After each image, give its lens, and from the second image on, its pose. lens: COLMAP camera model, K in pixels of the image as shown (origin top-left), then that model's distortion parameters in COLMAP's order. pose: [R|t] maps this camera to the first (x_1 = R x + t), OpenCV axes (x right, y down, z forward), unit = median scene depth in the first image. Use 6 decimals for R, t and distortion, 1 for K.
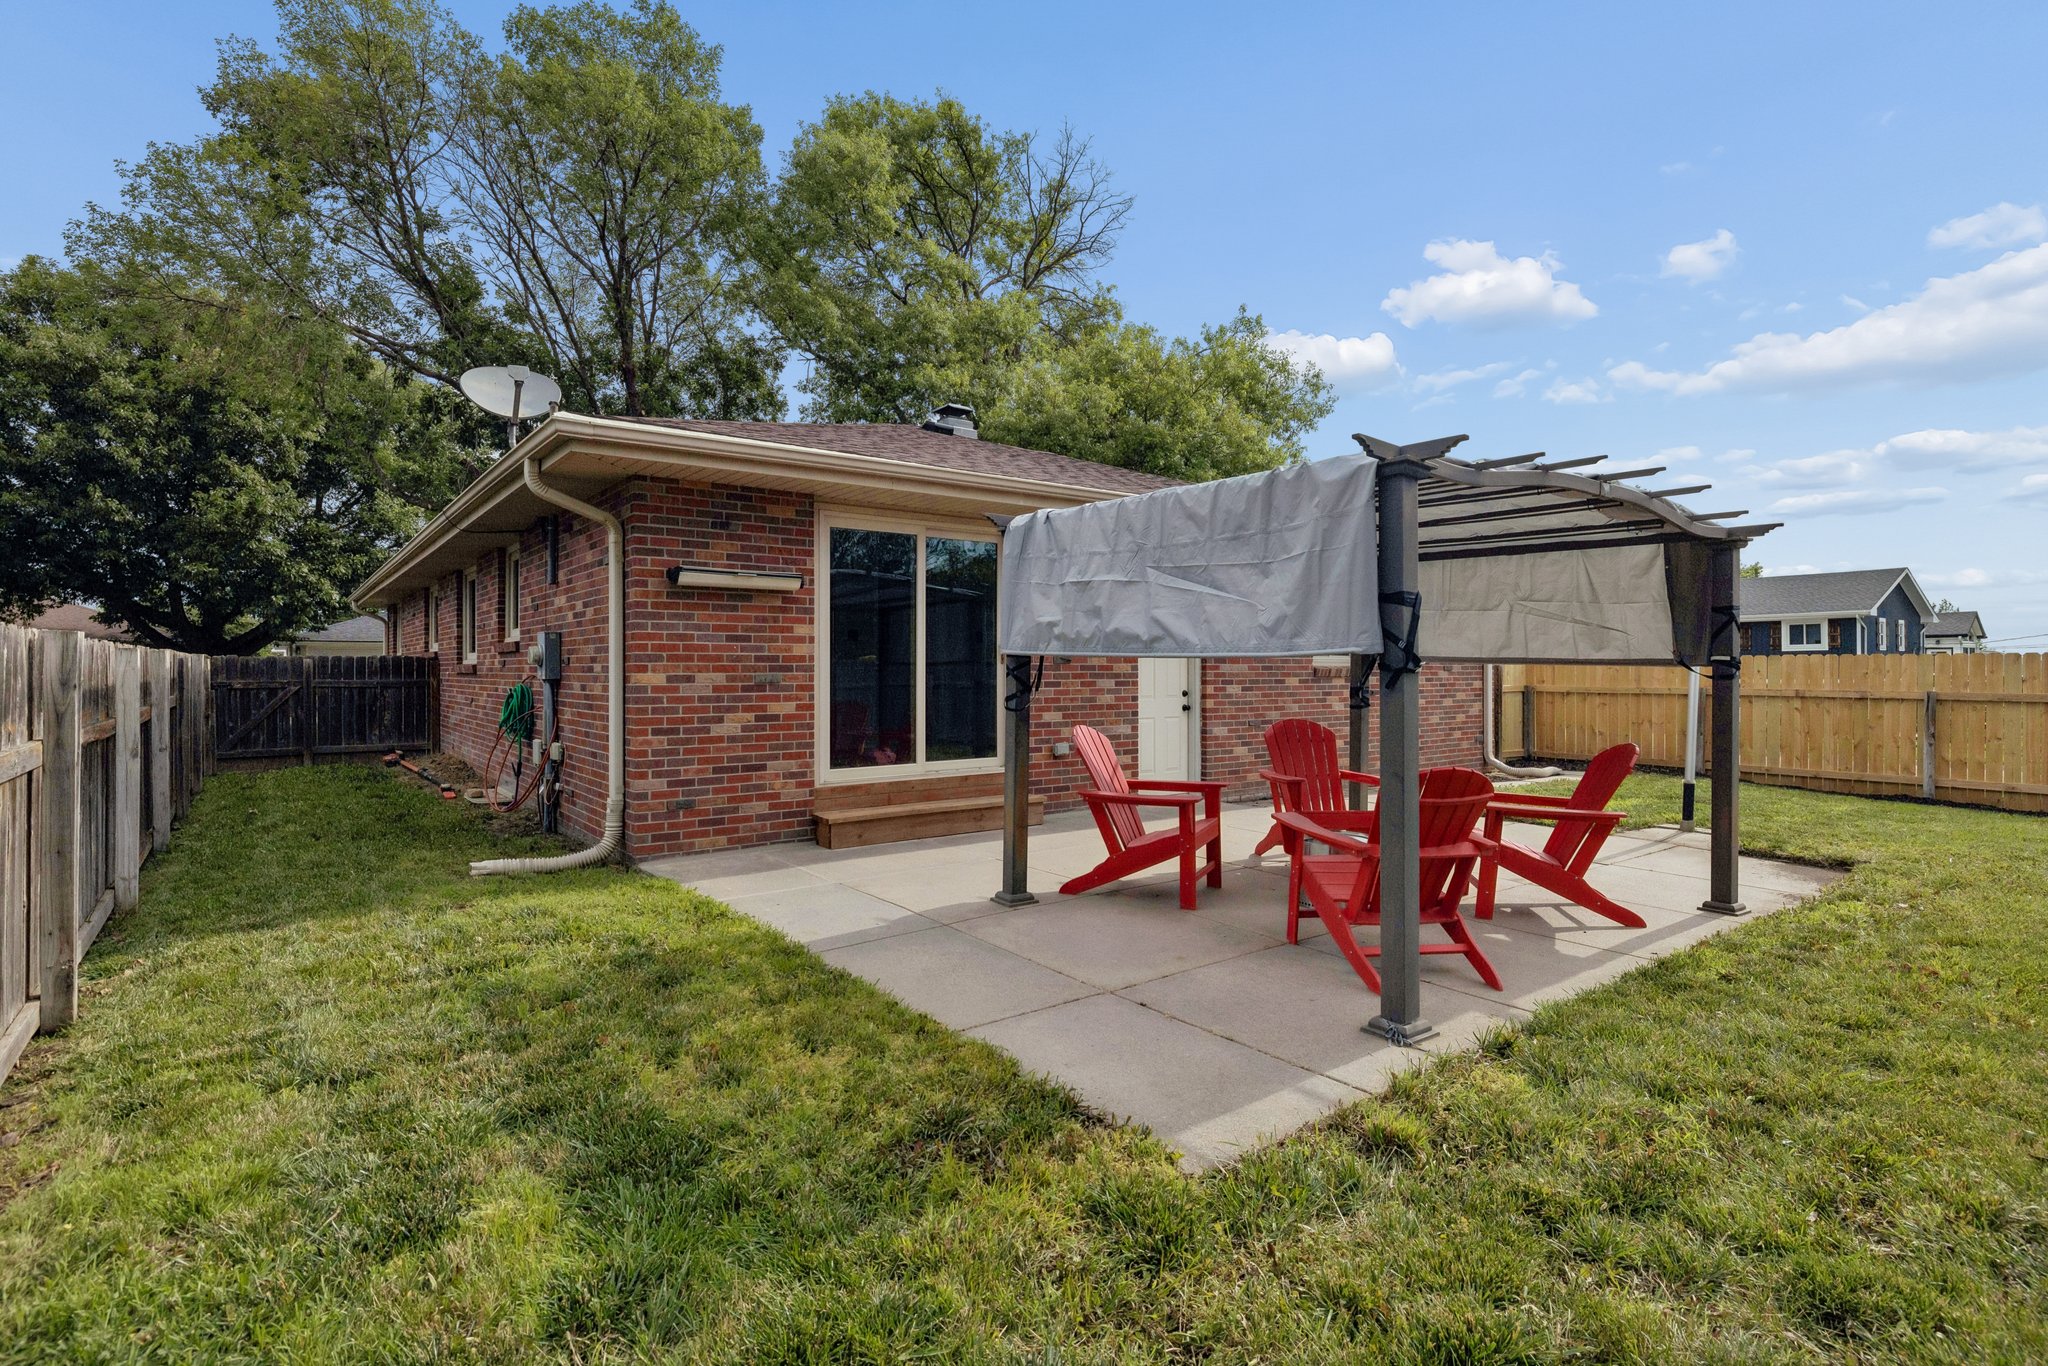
lens RADIAL K [[1003.2, 0, 1025.5], [0, 1003.2, 668.5], [0, 0, 1]] dist [0.003900, -0.000339]
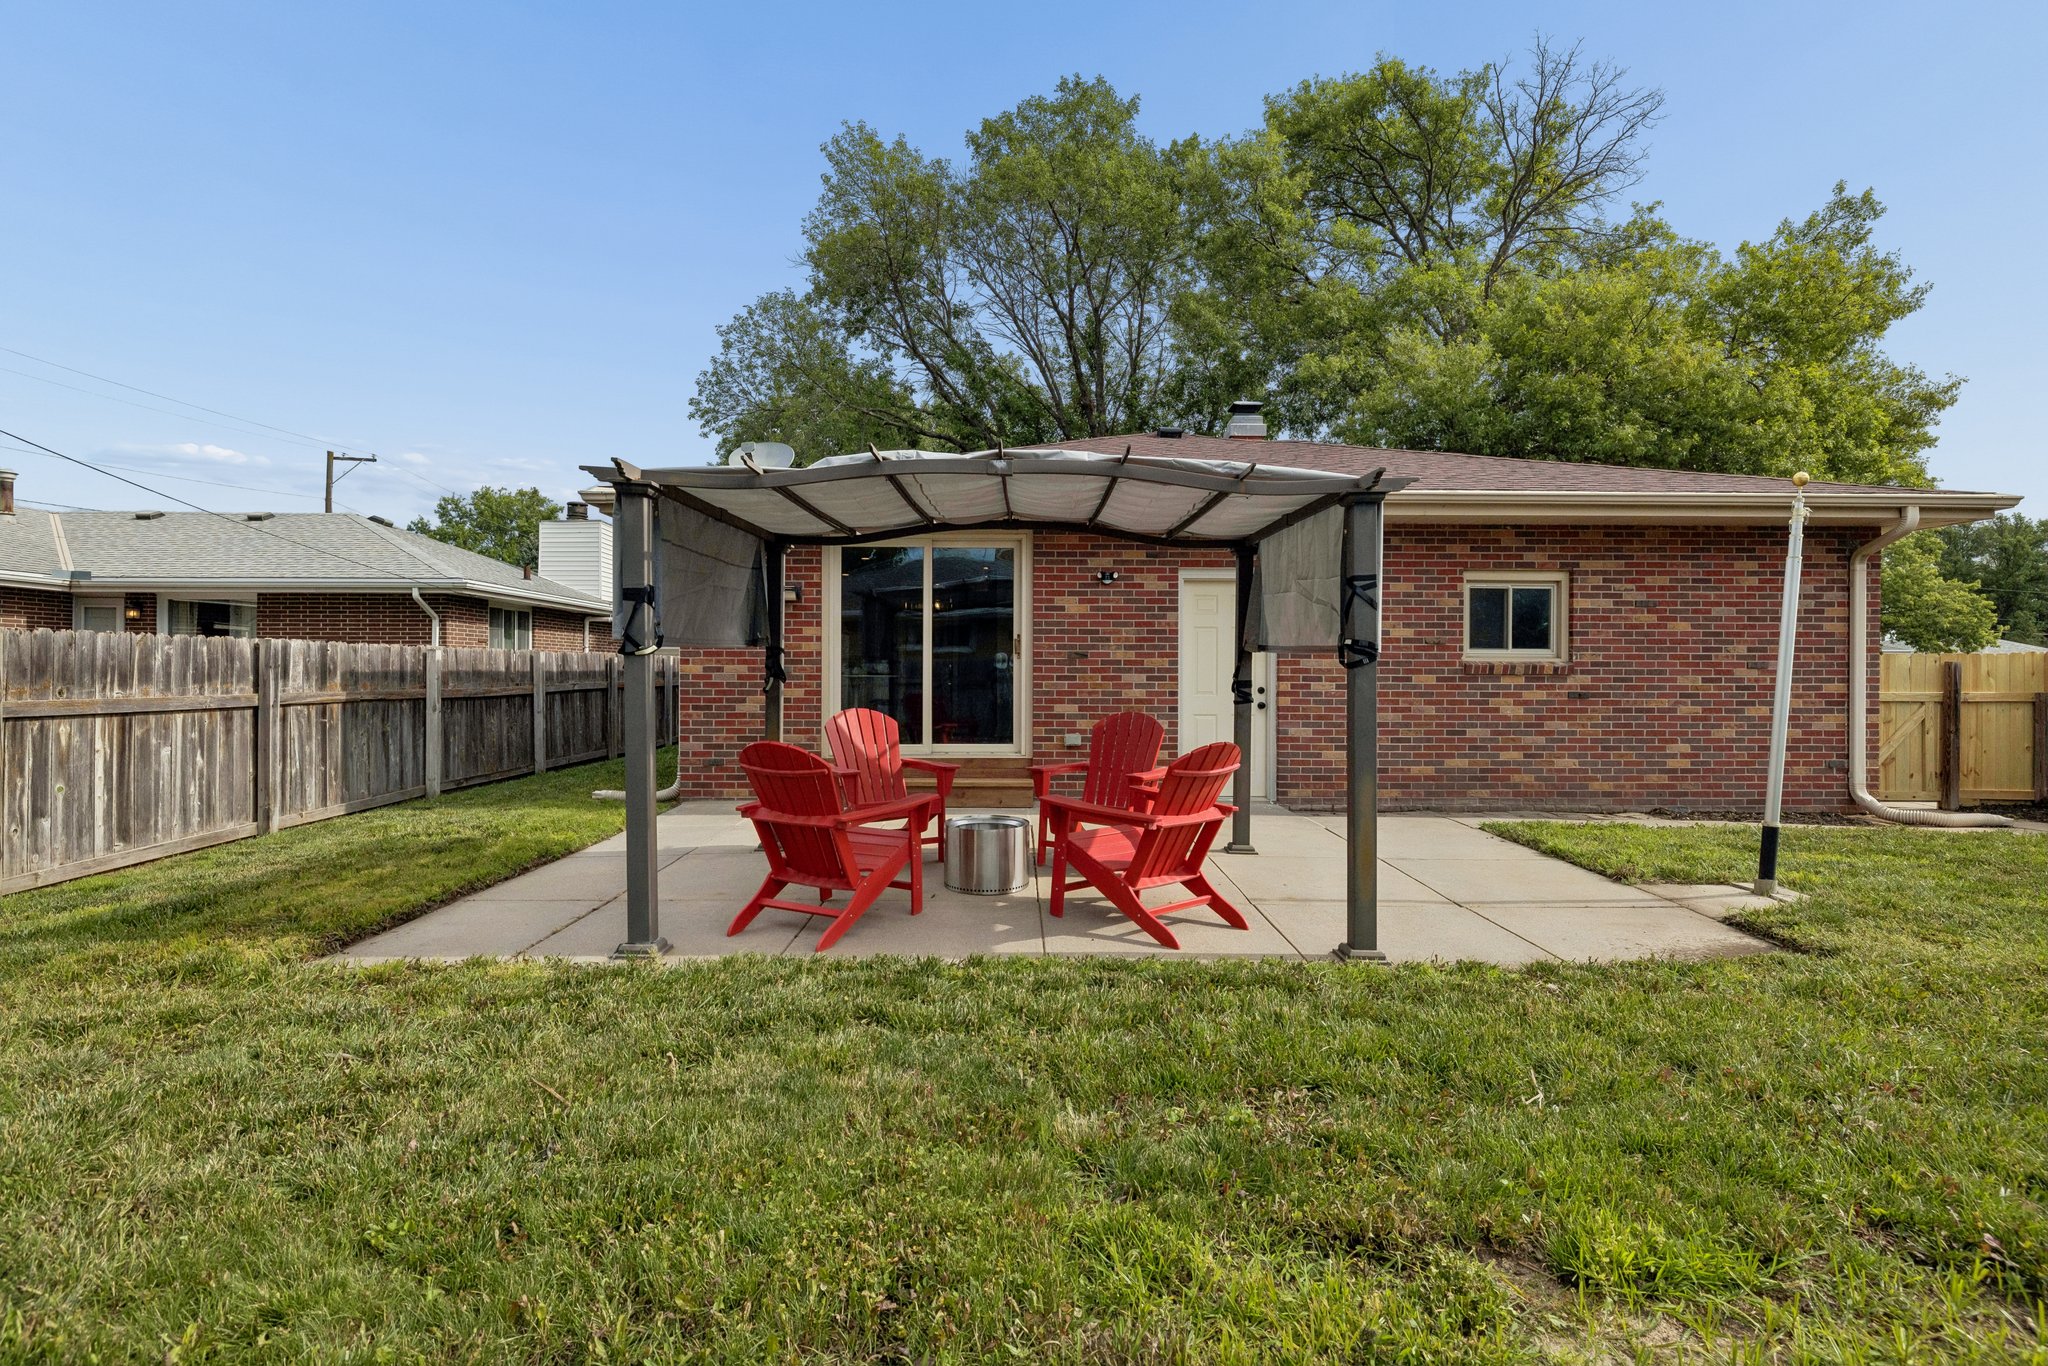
lens RADIAL K [[1003.2, 0, 1029.5], [0, 1003.2, 680.5], [0, 0, 1]] dist [0.003900, -0.000339]
pose [[0.802714, 0.009032, -0.596296, 0.627824], [-0.004030, 0.999945, 0.009720, 0.008430], [0.596351, -0.005399, 0.802706, 0.133329]]
